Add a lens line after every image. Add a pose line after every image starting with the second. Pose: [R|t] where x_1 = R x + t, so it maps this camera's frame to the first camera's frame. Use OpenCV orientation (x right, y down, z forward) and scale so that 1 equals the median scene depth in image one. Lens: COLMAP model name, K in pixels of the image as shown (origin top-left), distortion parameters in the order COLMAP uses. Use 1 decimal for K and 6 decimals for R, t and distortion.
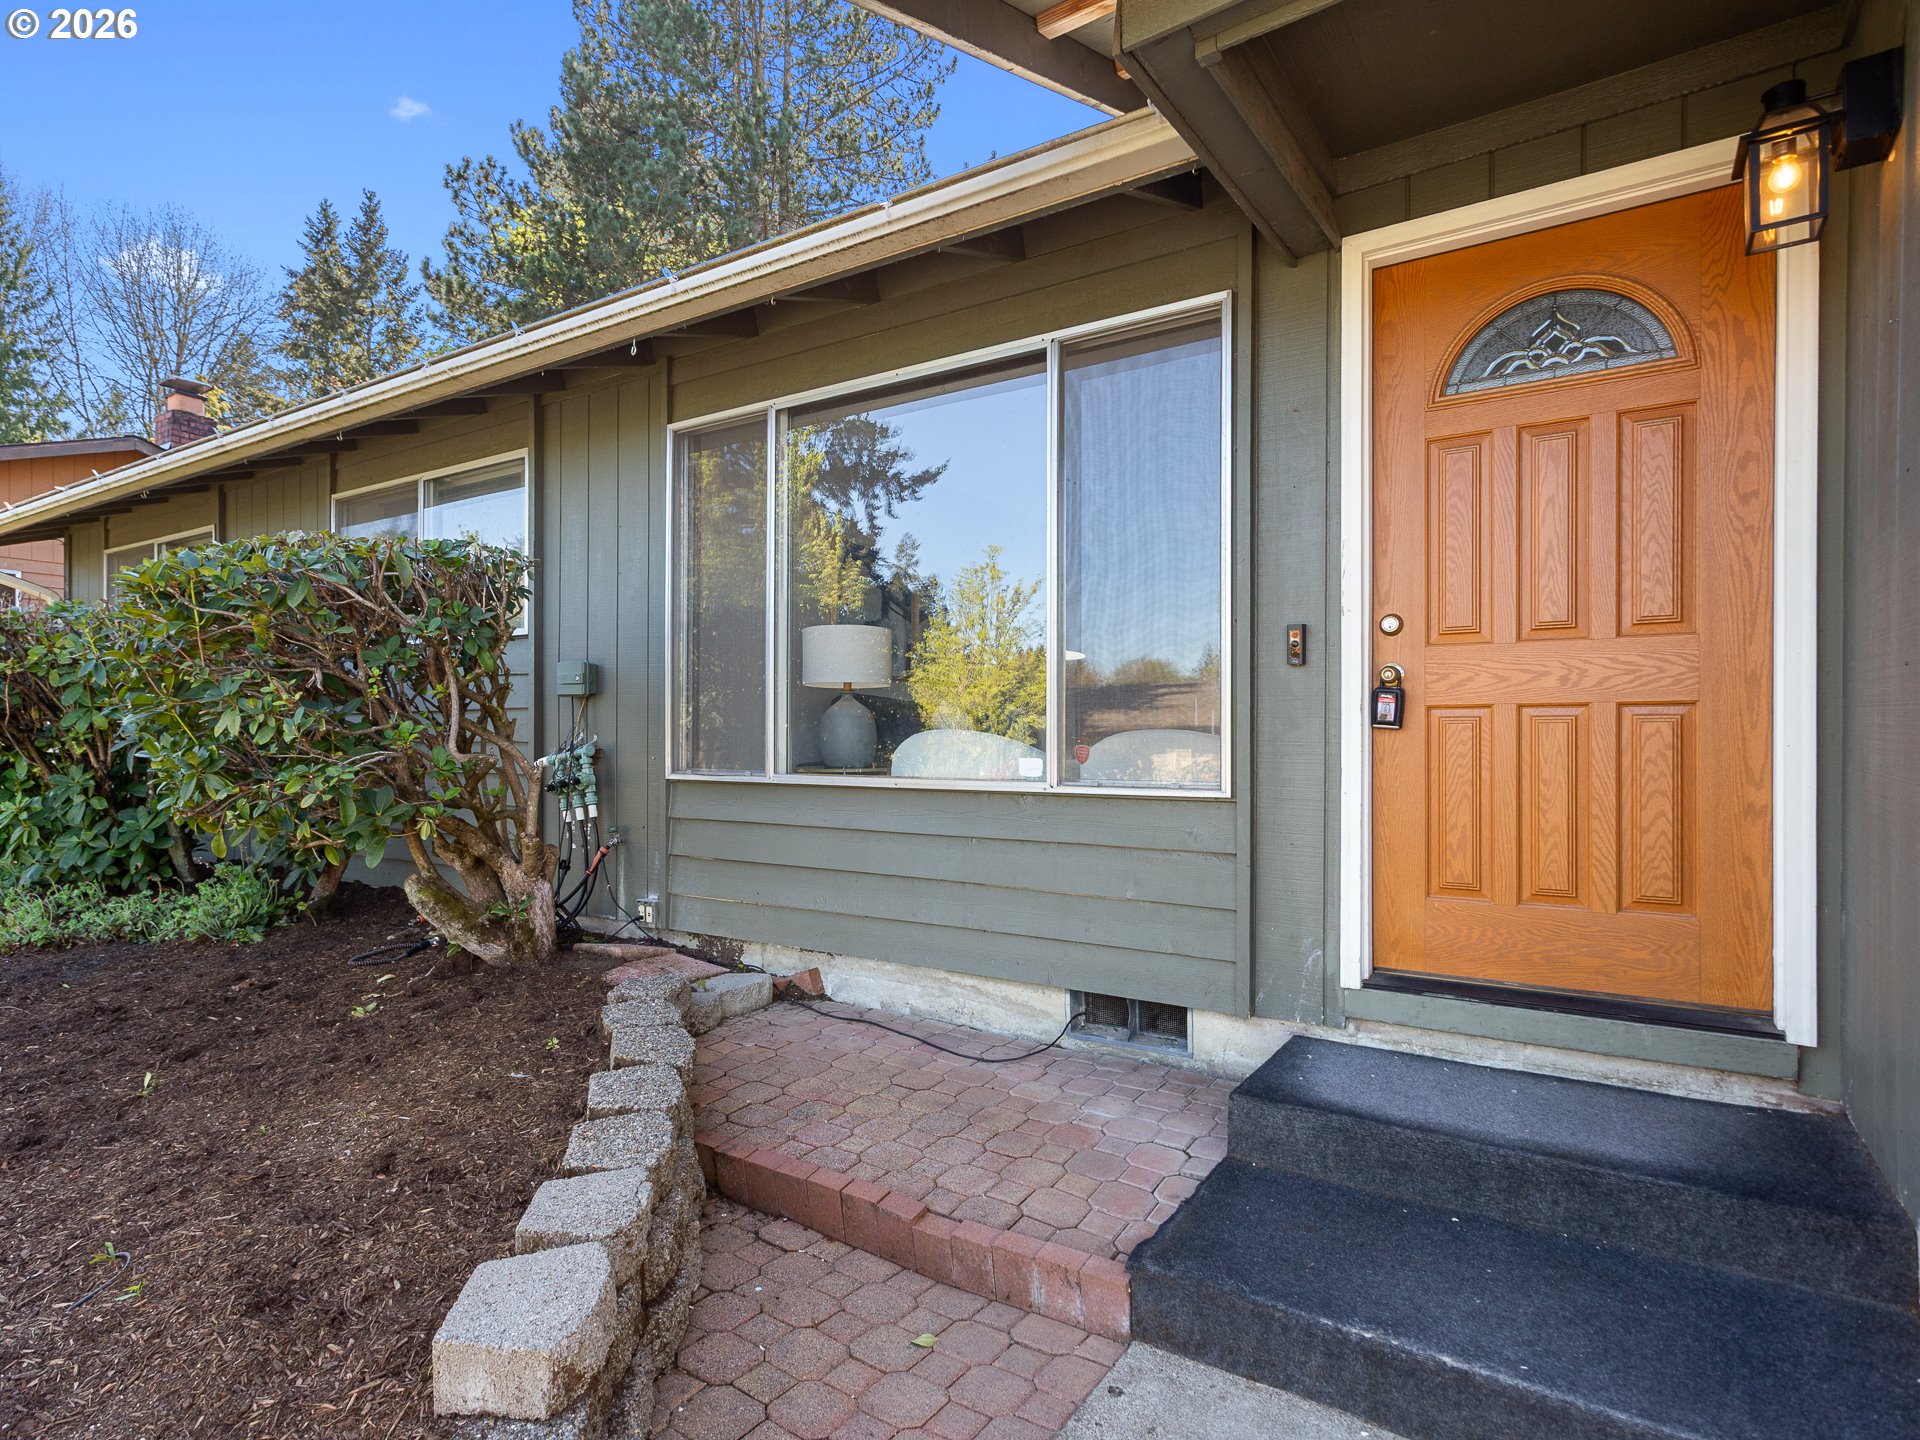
lens RADIAL K [[1020.2, 0, 963.4], [0, 1020.2, 734.6], [0, 0, 1]] dist [0.006629, 0.003033]
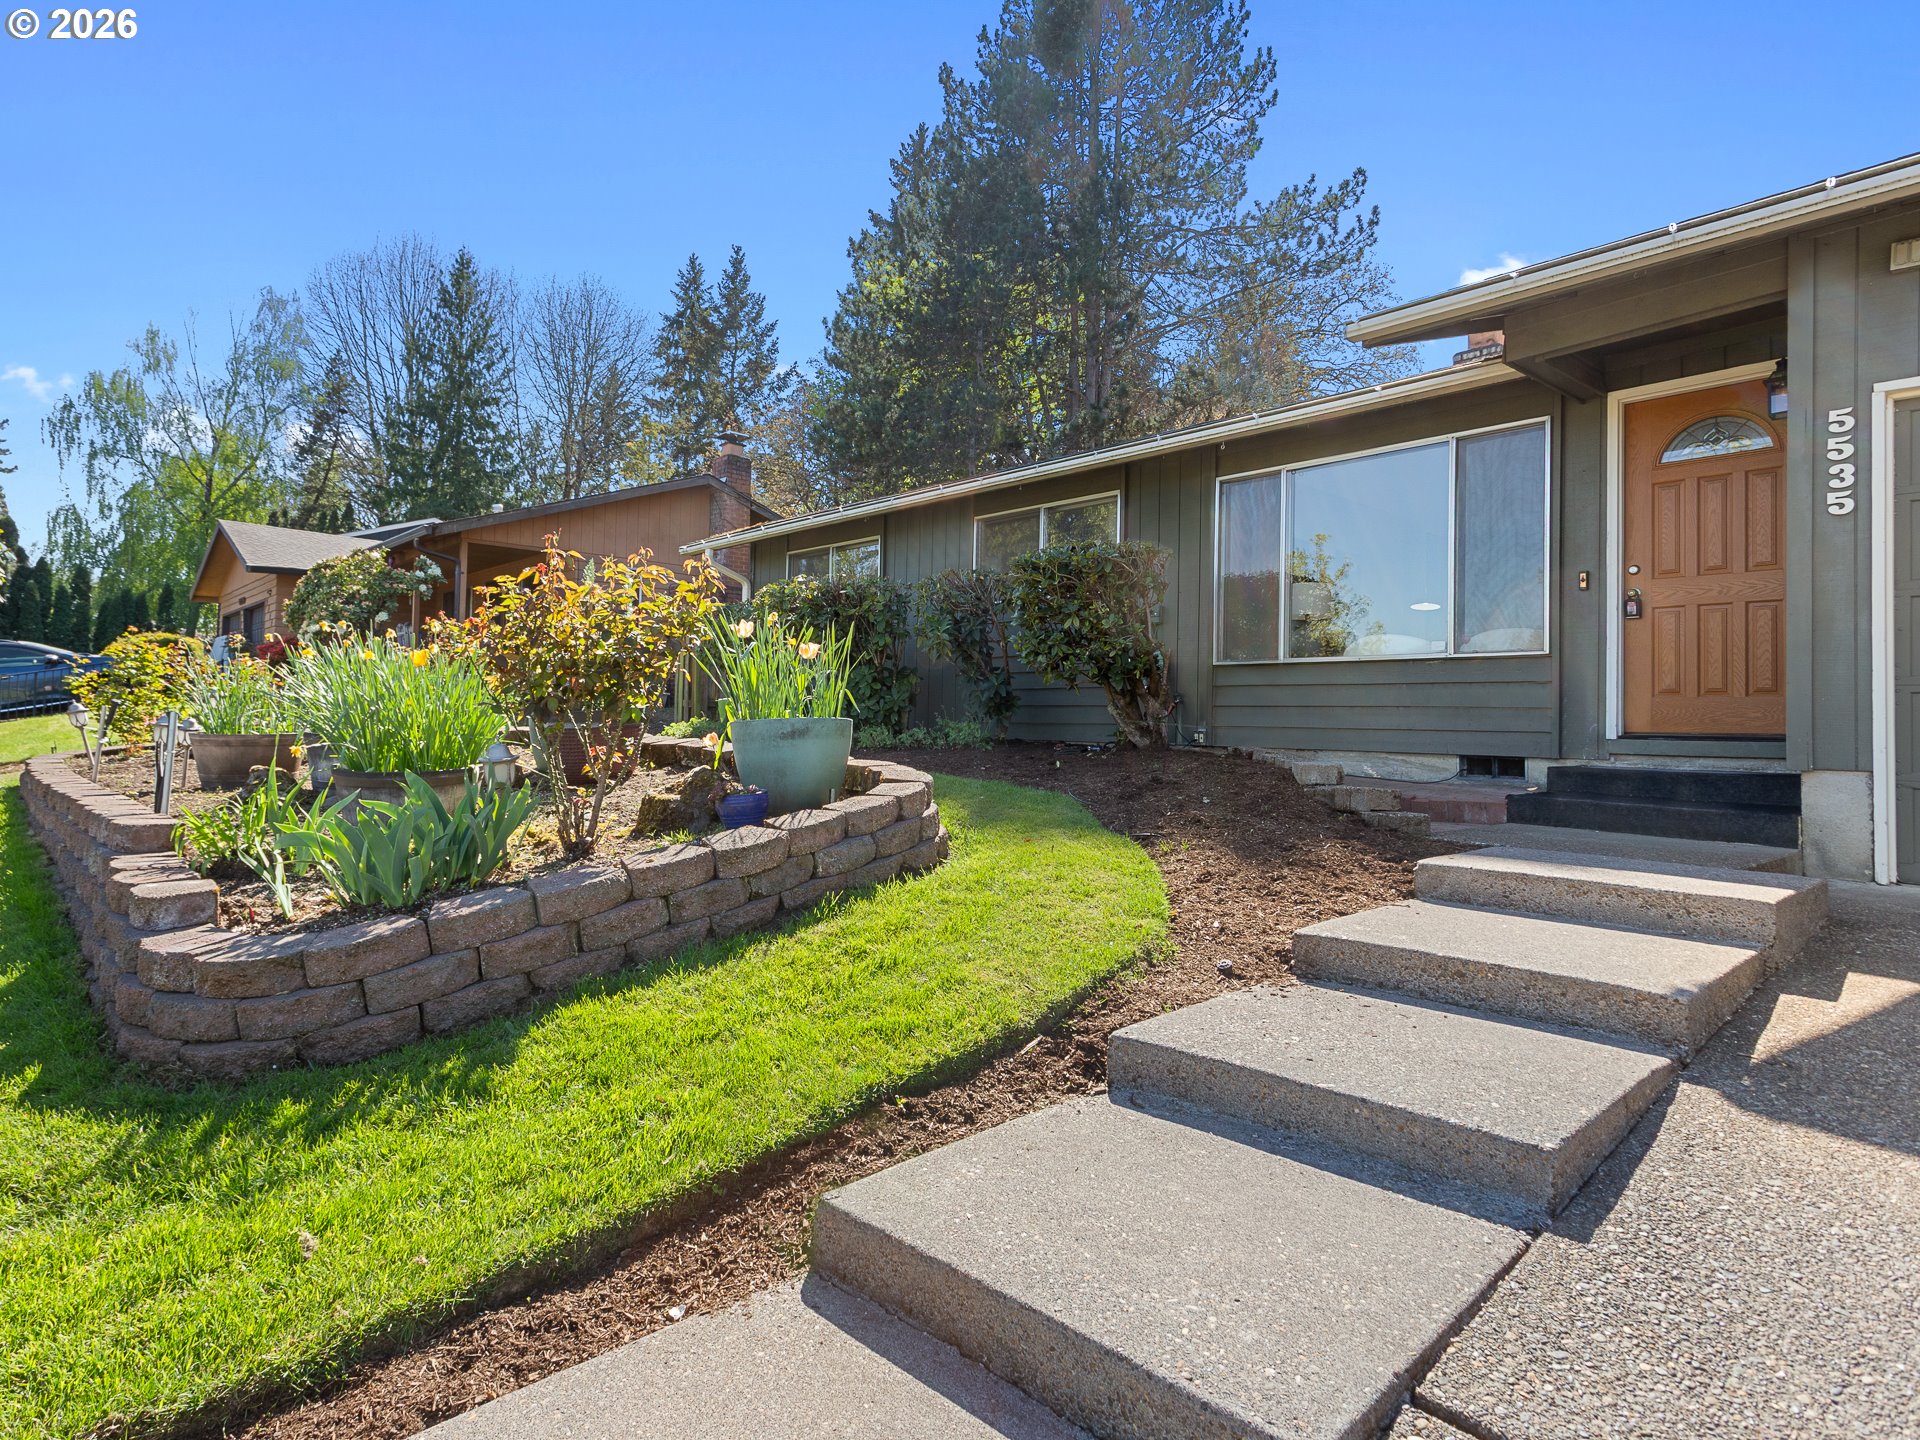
lens RADIAL K [[1076.5, 0, 928.5], [0, 1076.5, 697.2], [0, 0, 1]] dist [0.005985, 0.003223]
pose [[0.963946, 0.011540, -0.265848, -0.357112], [-0.019680, 0.999415, -0.027974, 0.224589], [0.265369, 0.032197, 0.963609, -1.394818]]
